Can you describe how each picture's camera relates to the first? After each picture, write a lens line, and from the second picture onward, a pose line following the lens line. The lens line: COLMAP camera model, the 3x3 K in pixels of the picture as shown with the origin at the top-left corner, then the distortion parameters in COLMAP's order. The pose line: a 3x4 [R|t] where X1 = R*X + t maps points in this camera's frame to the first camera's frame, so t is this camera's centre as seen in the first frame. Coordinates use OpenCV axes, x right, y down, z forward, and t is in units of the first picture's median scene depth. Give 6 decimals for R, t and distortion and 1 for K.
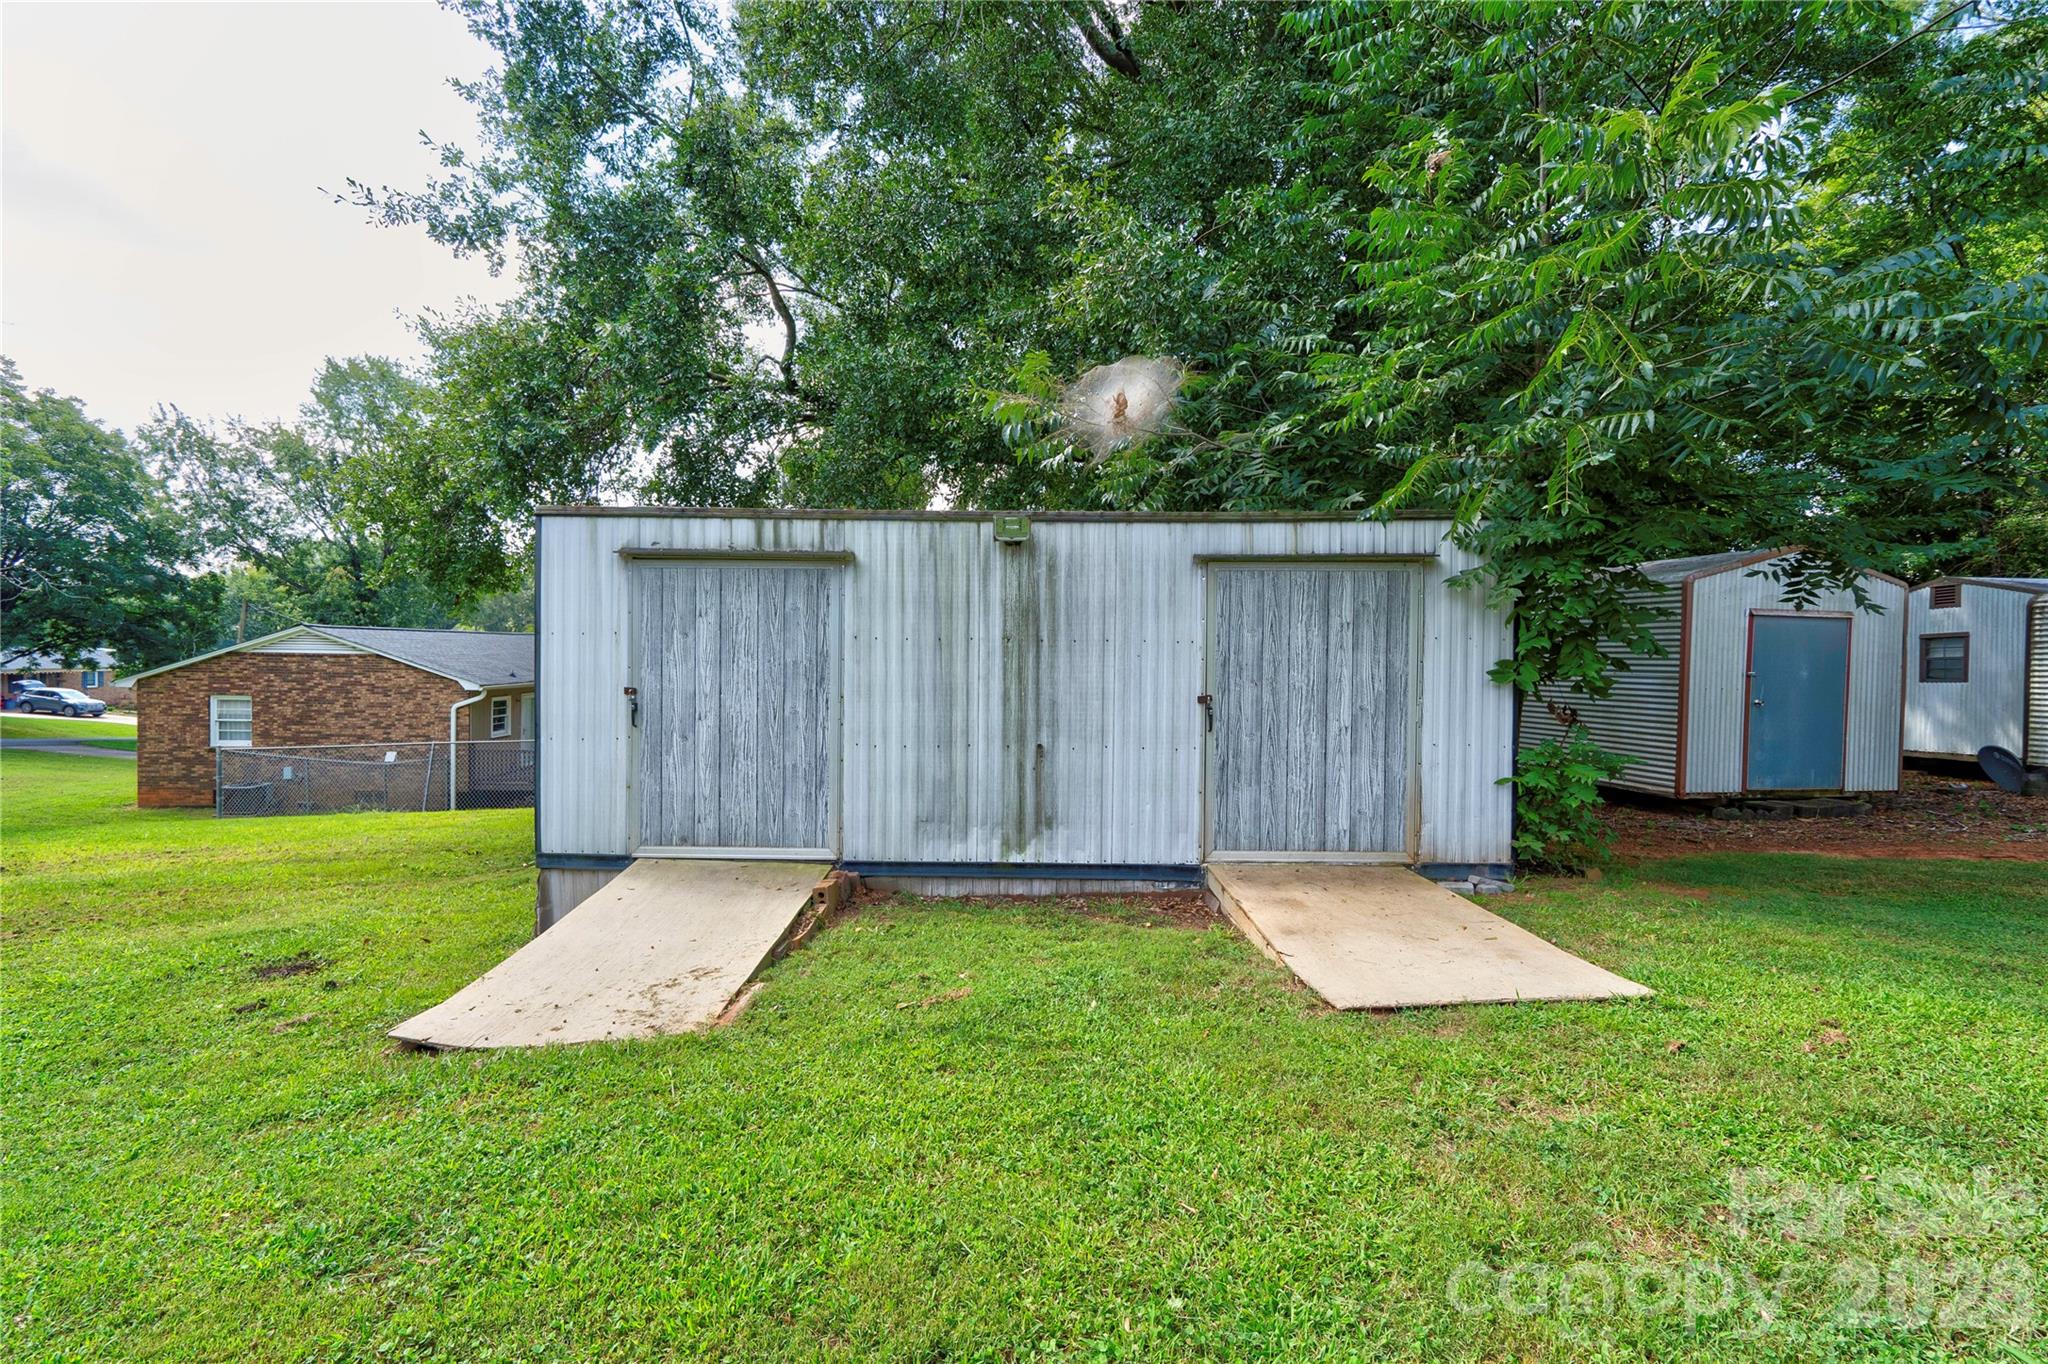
lens RADIAL K [[944.5, 0, 1017.3], [0, 944.5, 703.9], [0, 0, 1]] dist [0.004599, 0.004795]
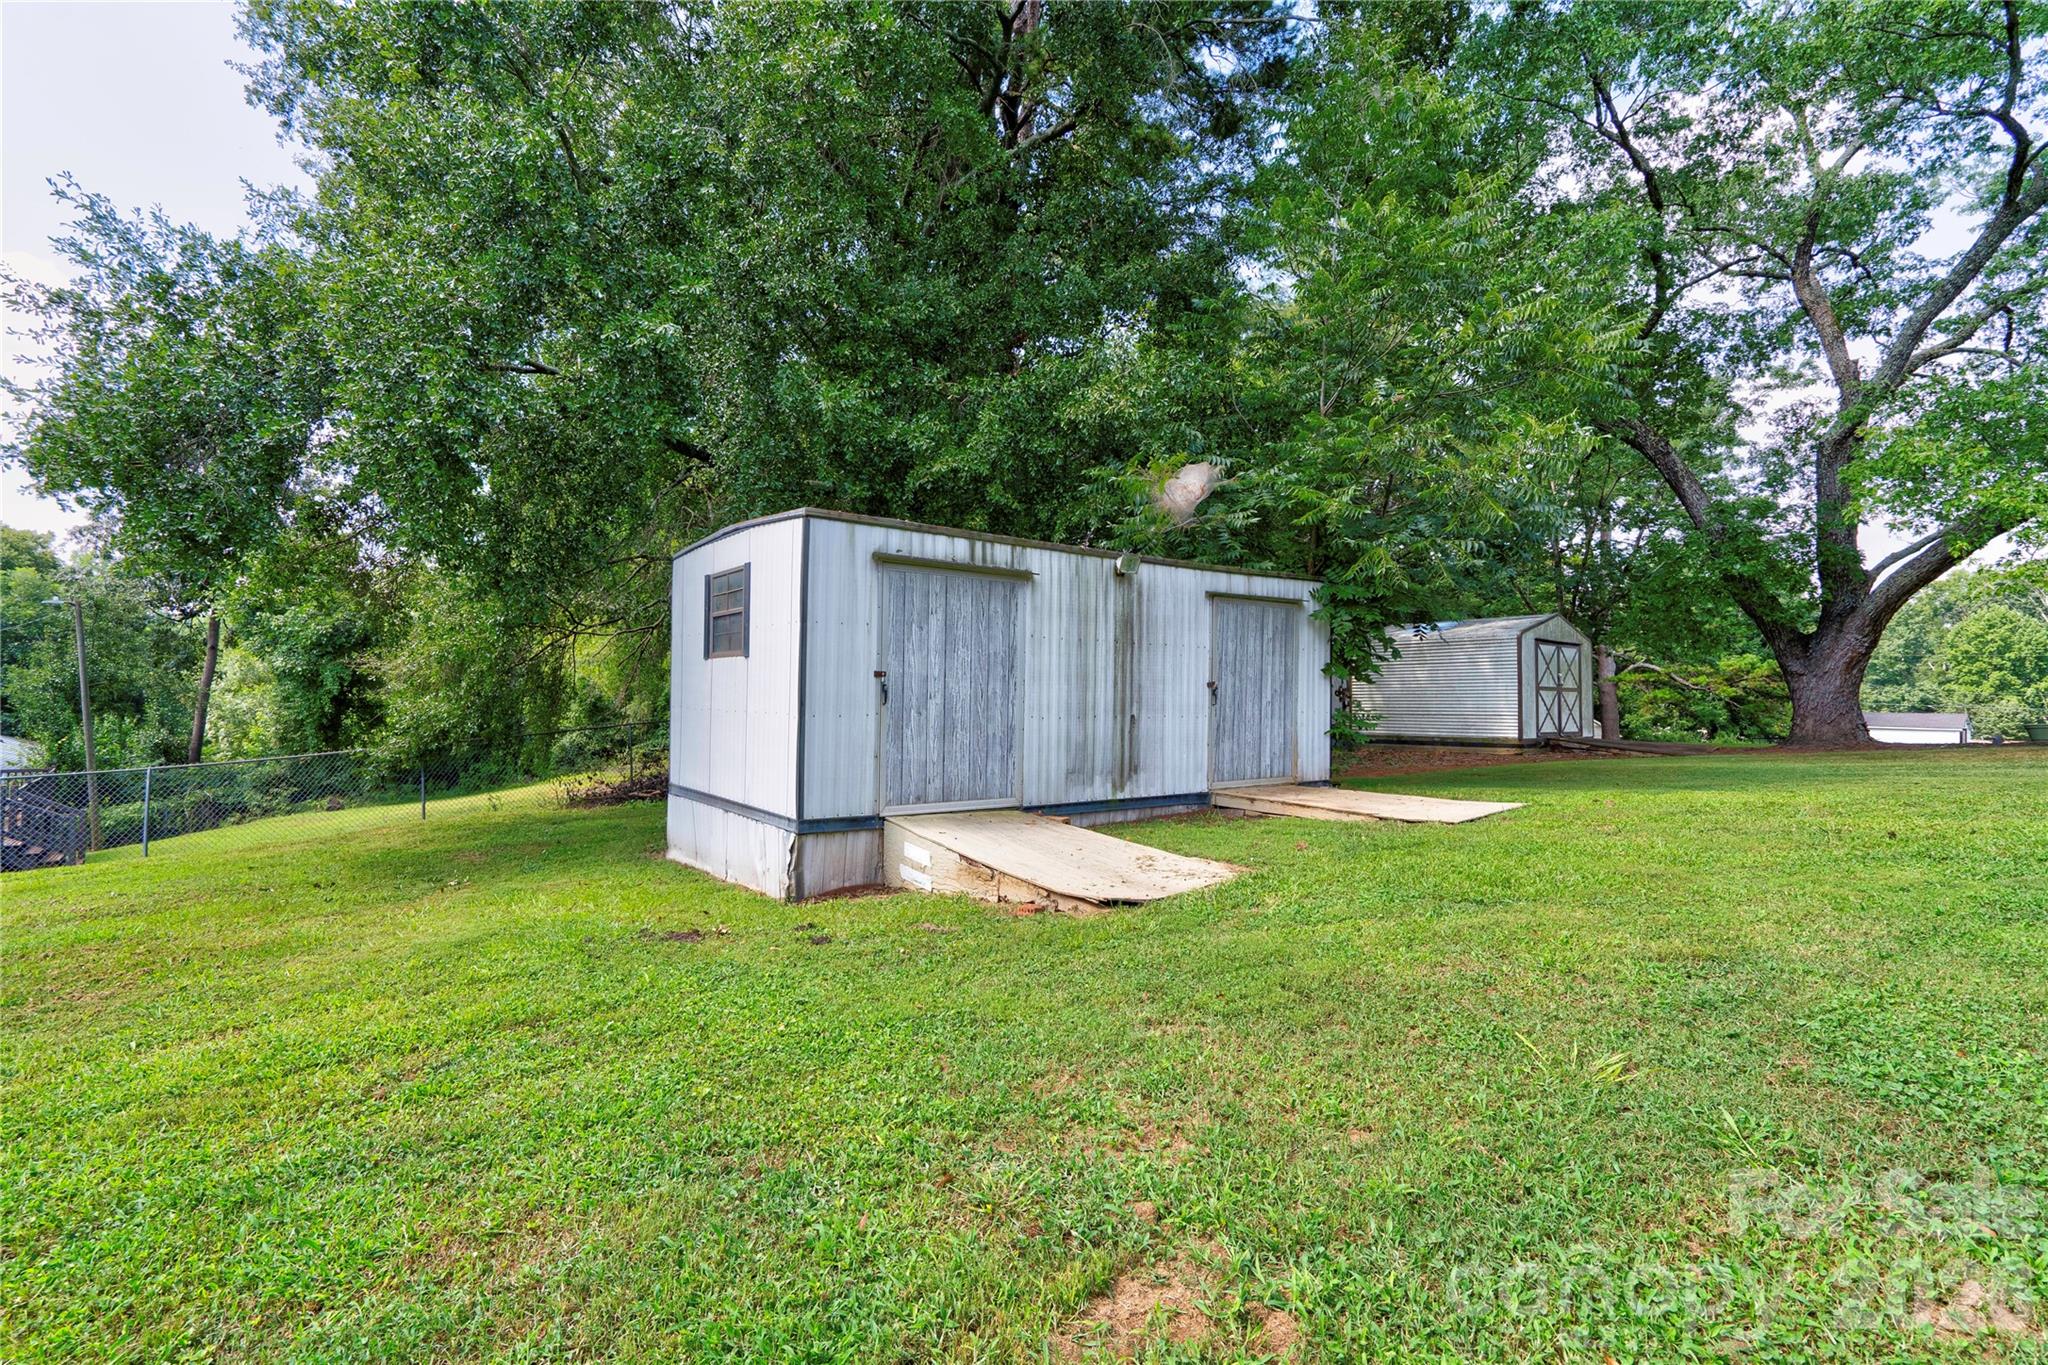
lens RADIAL K [[944.5, 0, 1021.5], [0, 944.5, 682.3], [0, 0, 1]] dist [0.004599, 0.004795]
pose [[0.789515, 0.008207, 0.613676, -0.991386], [0.003433, 0.999836, -0.017788, 0.017466], [-0.613721, 0.016150, 0.789358, -0.030888]]
